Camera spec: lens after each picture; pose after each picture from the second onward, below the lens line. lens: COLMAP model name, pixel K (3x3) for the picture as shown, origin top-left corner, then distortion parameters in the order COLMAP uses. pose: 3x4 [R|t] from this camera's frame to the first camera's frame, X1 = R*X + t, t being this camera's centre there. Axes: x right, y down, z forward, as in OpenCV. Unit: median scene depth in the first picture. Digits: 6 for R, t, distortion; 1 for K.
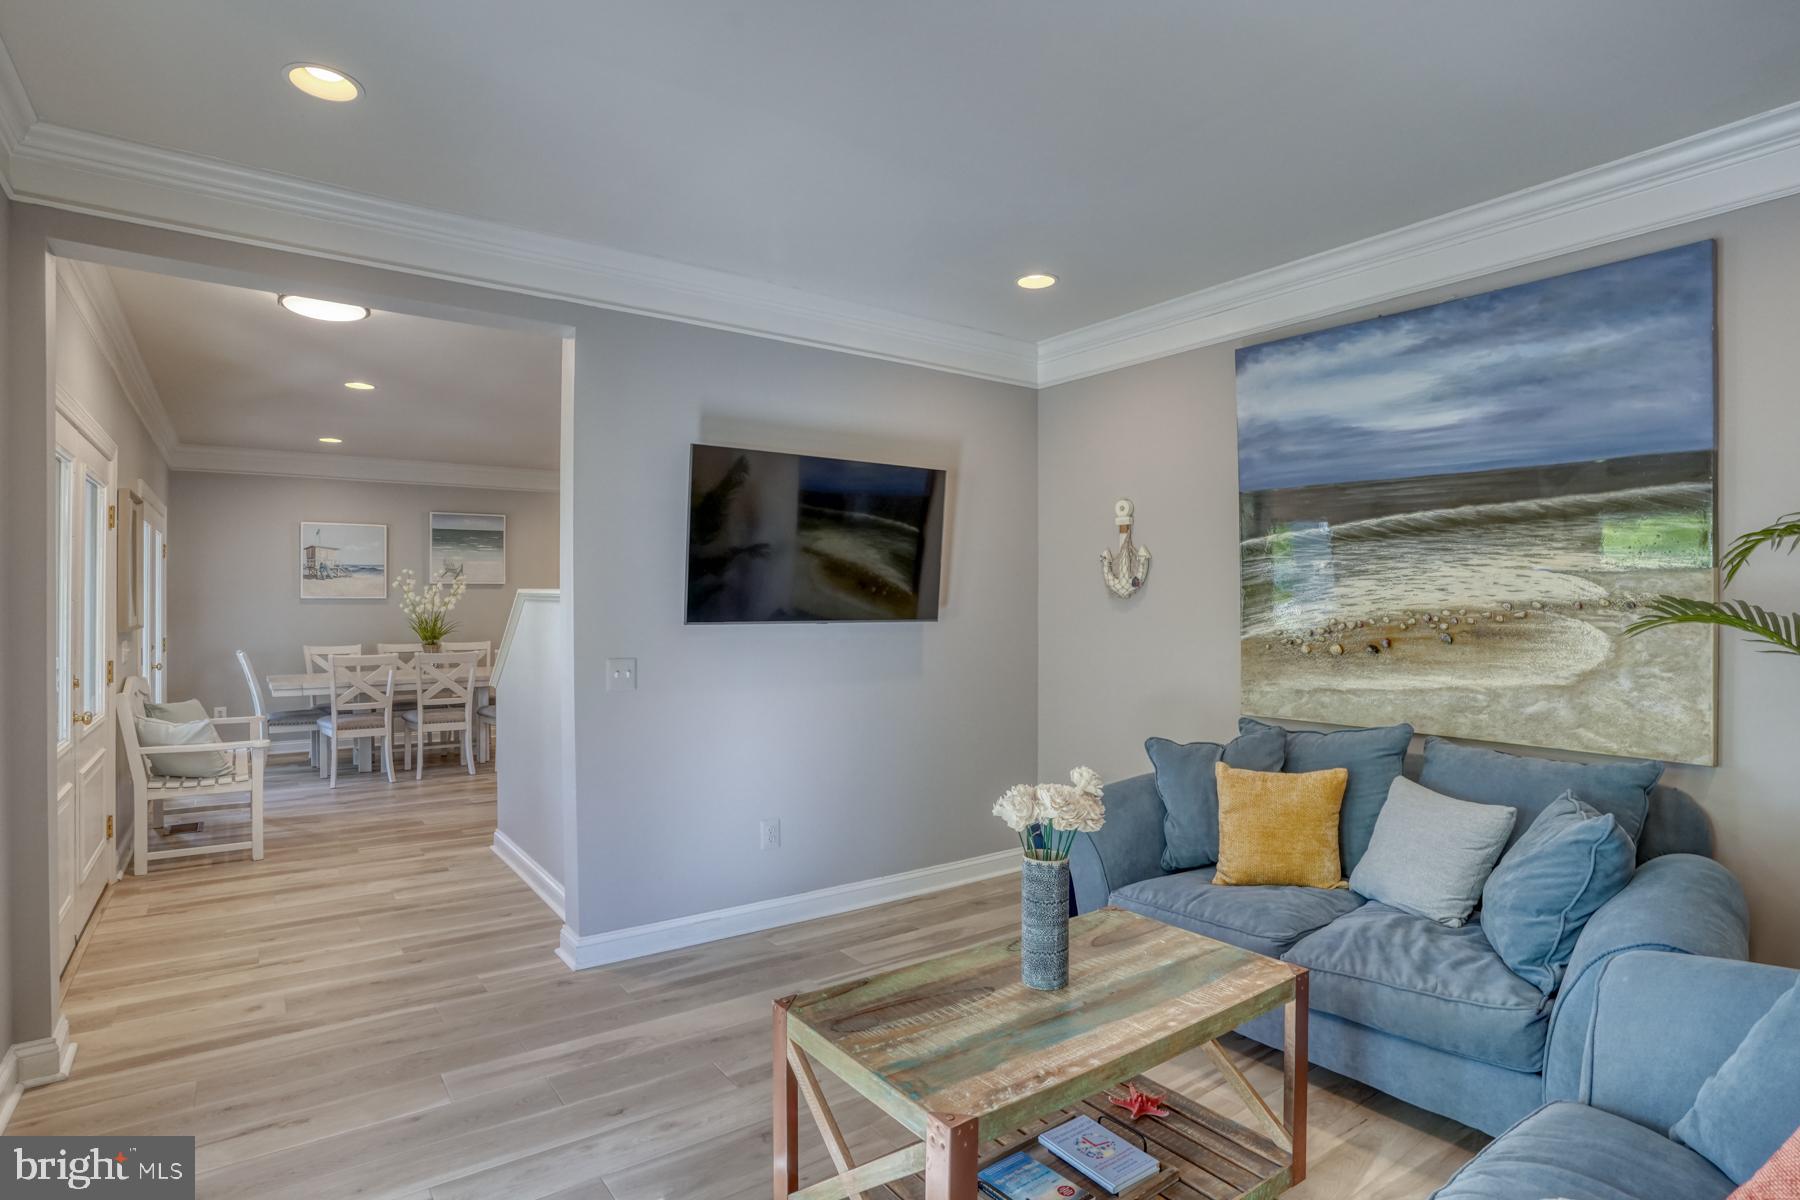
lens RADIAL K [[909.6, 0, 845.1], [0, 909.6, 603.0], [0, 0, 1]] dist [-0.079643, 0.033105]
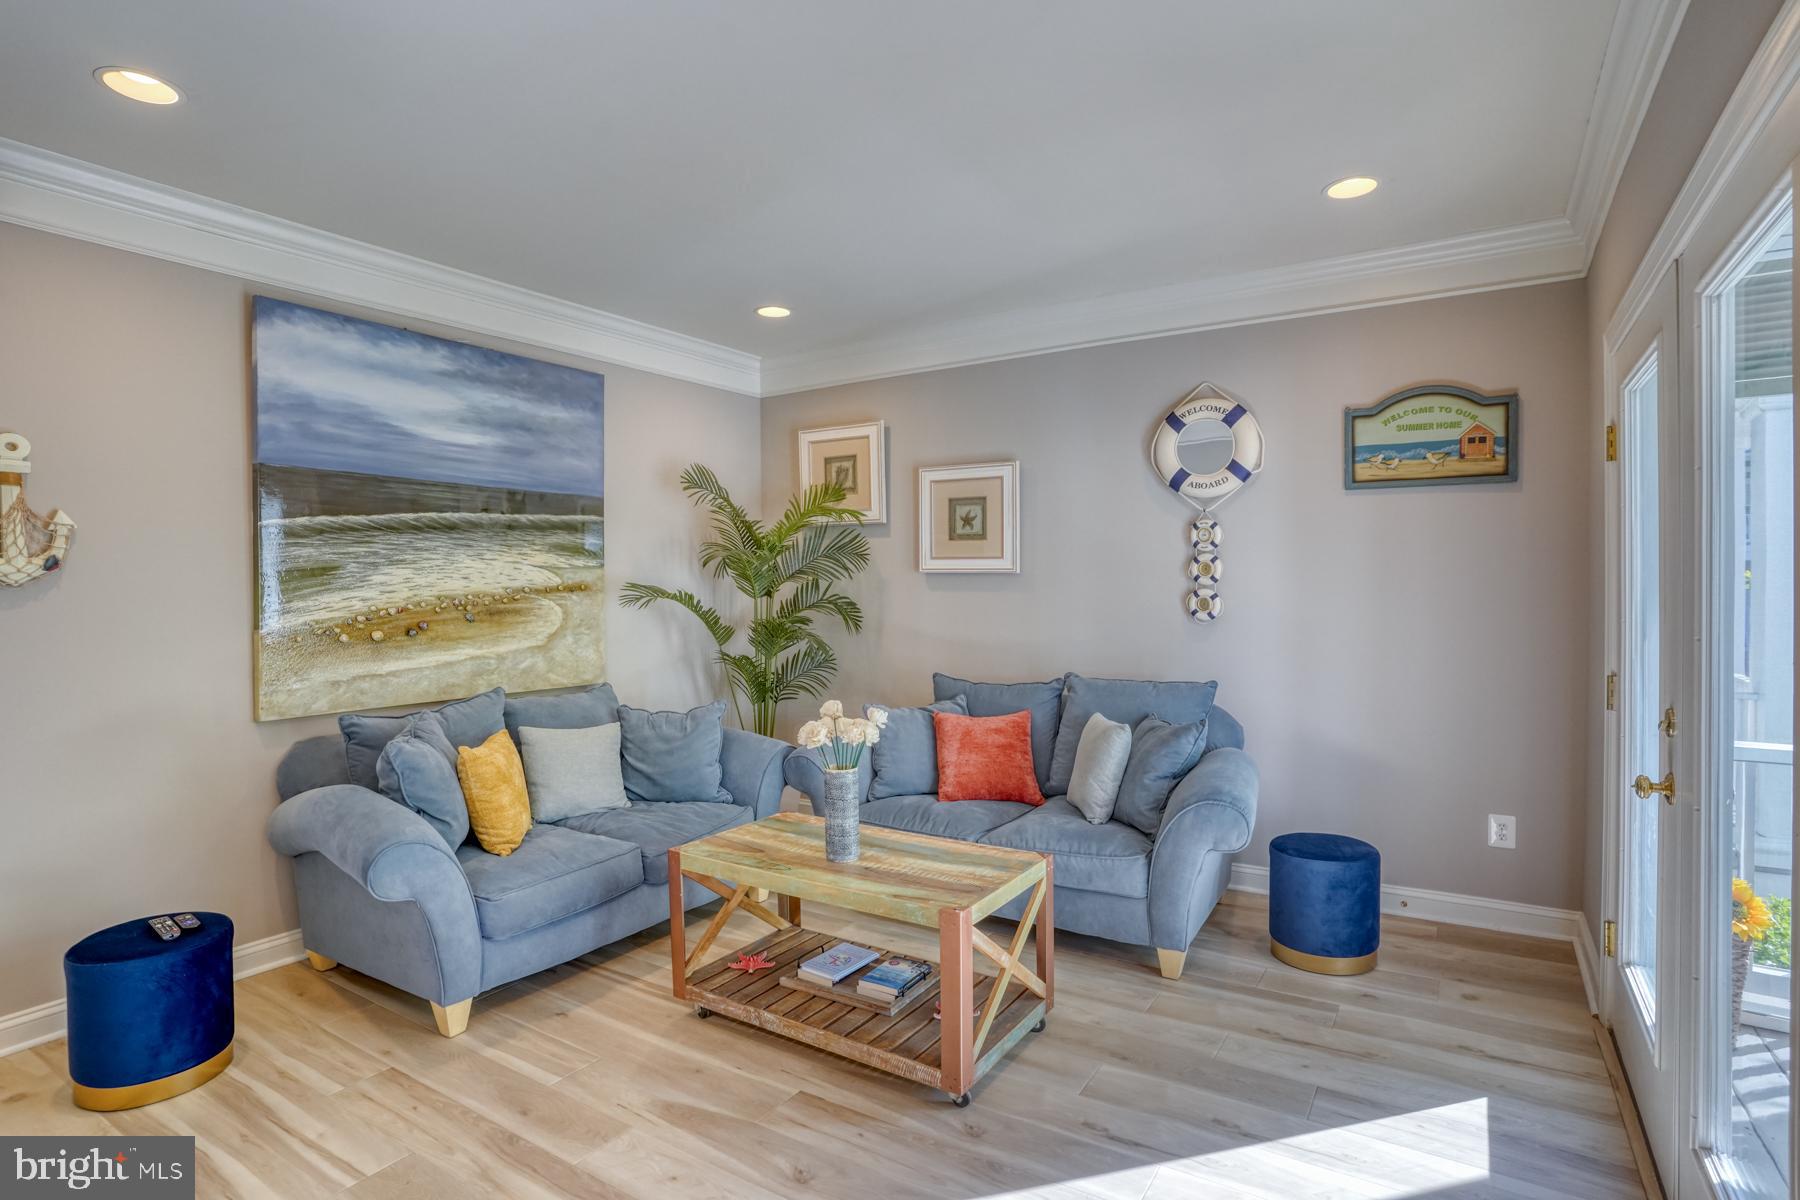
lens RADIAL K [[941.2, 0, 892.5], [0, 941.2, 597.9], [0, 0, 1]] dist [-0.090727, 0.072333]
pose [[-0.388130, -0.013741, 0.921502, -0.744148], [0.008115, 0.999799, 0.018327, -0.006763], [-0.921569, 0.014591, -0.387940, 0.963646]]
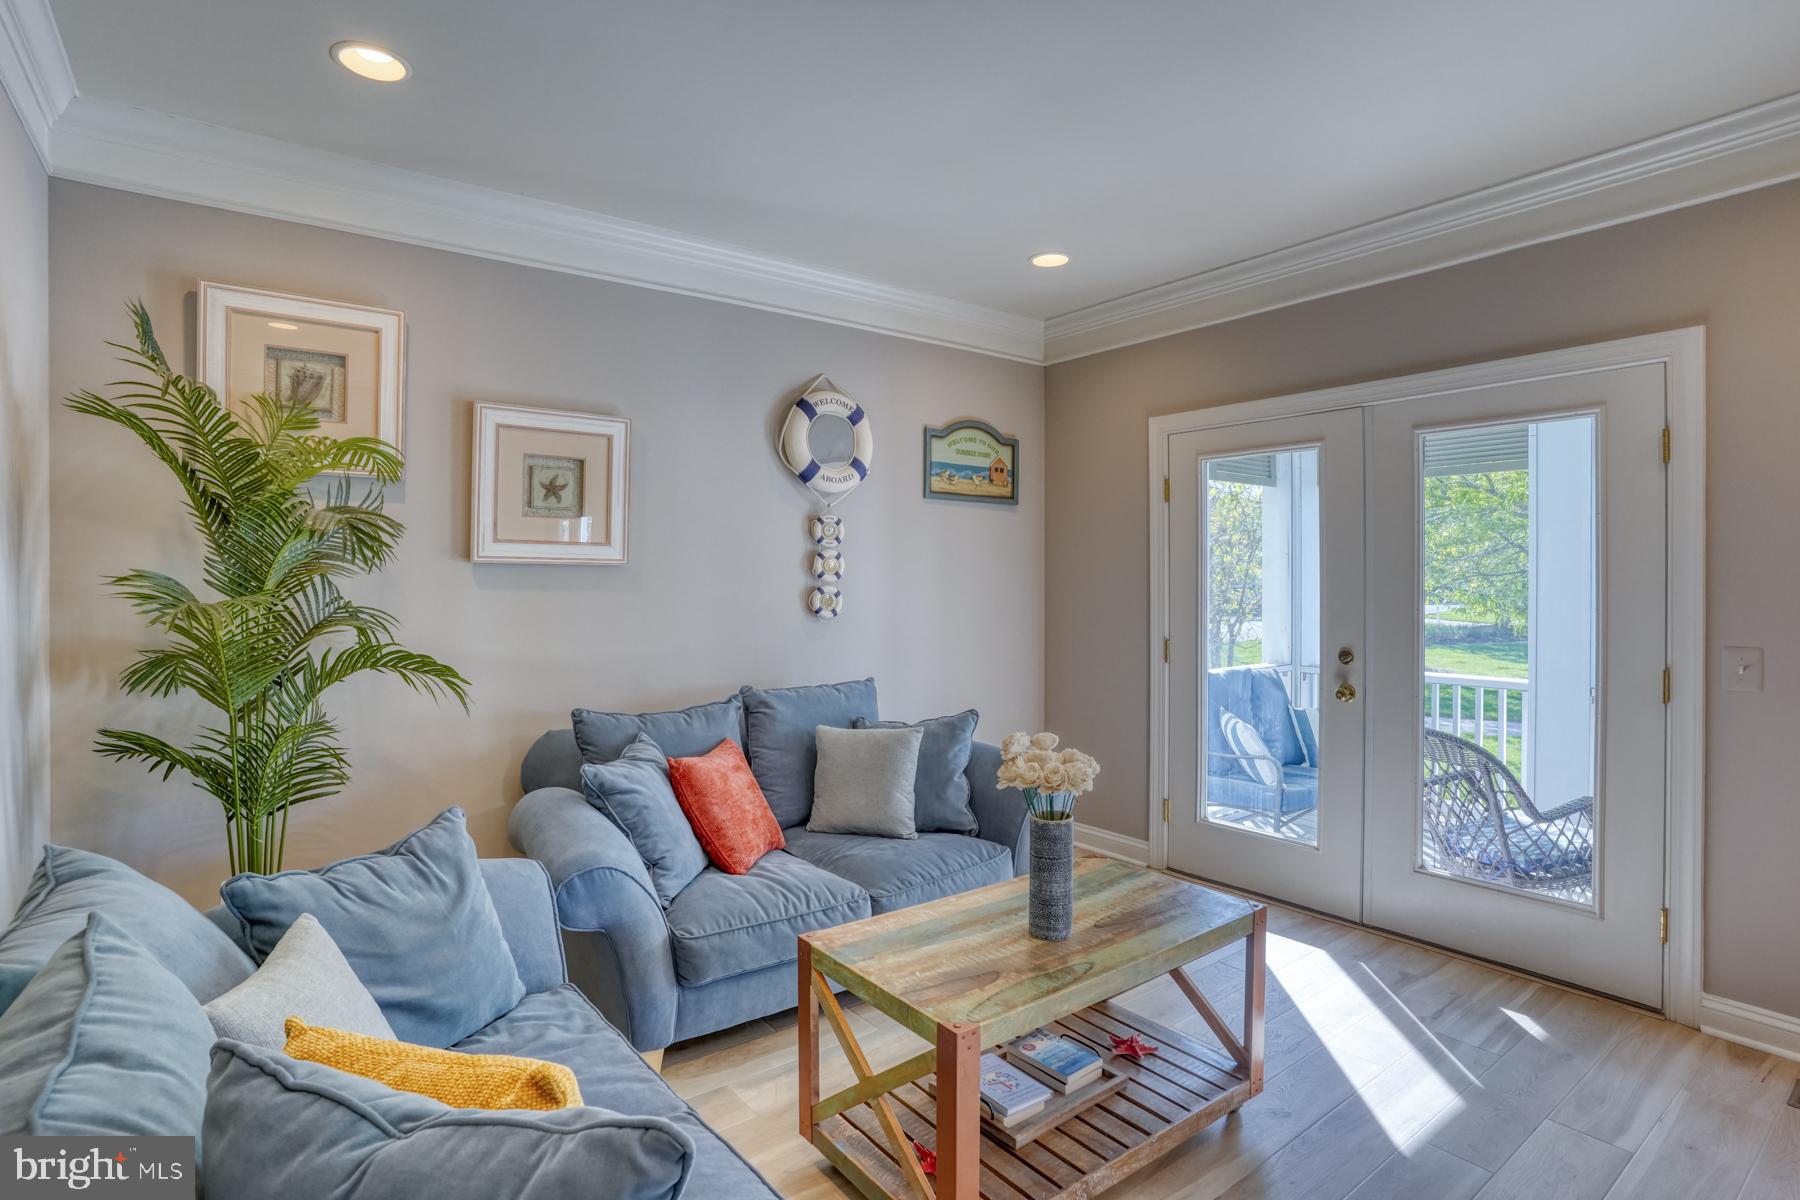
lens RADIAL K [[941.2, 0, 892.5], [0, 941.2, 597.9], [0, 0, 1]] dist [-0.090727, 0.072333]
pose [[-0.997422, 0.003470, -0.071672, 0.317613], [0.002112, 0.999817, 0.019013, 0.000747], [0.071725, 0.018813, -0.997247, 1.350127]]
